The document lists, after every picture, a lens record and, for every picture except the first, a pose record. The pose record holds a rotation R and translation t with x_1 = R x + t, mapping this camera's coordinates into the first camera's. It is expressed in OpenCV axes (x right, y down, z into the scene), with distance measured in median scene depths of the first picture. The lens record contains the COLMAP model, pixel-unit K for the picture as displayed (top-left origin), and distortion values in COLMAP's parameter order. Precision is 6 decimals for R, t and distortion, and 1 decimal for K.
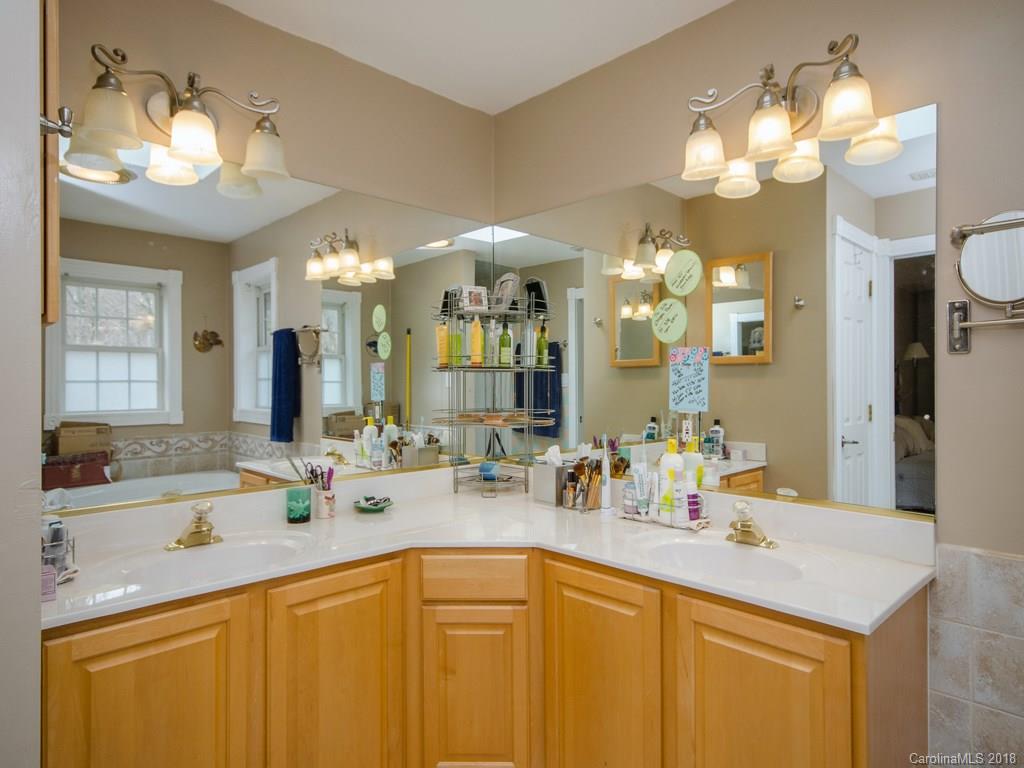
lens RADIAL K [[616.7, 0, 512.0], [0, 616.7, 384.0], [0, 0, 1]] dist [0.012632, -0.000588]
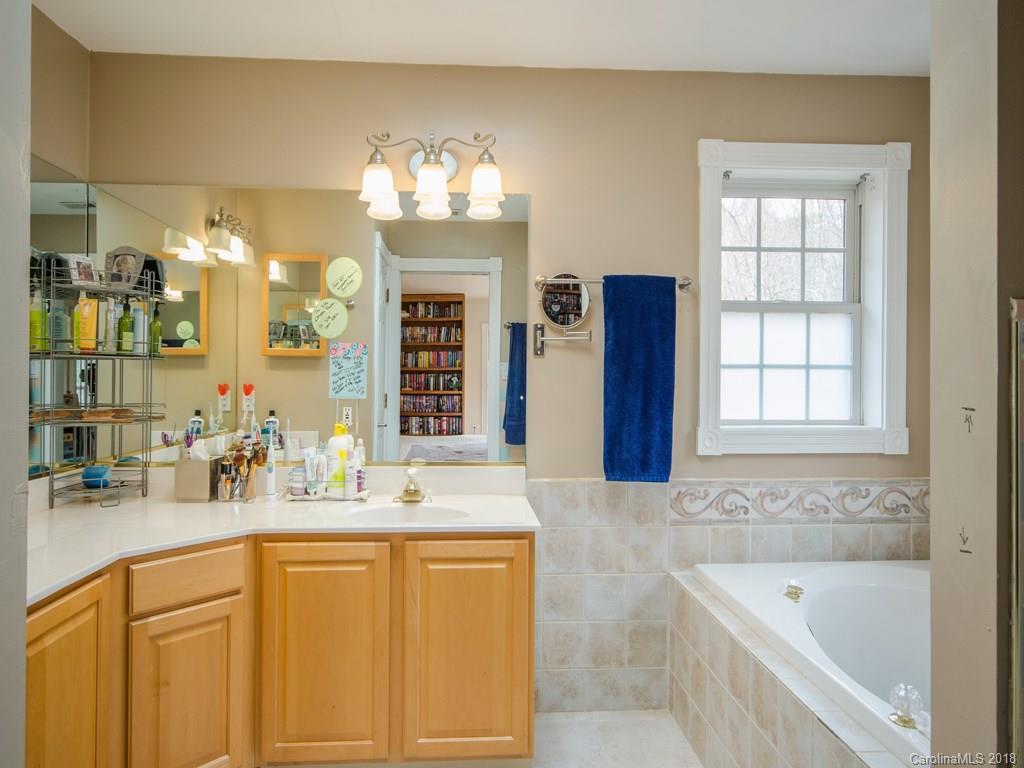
lens RADIAL K [[682.7, 0, 512.0], [0, 682.7, 384.0], [0, 0, 1]] dist [-0.007063, -0.000485]
pose [[0.637685, -0.003514, 0.770289, -0.496637], [-0.005173, 0.999948, 0.008843, 0.003600], [-0.770280, -0.009624, 0.637633, -0.041060]]
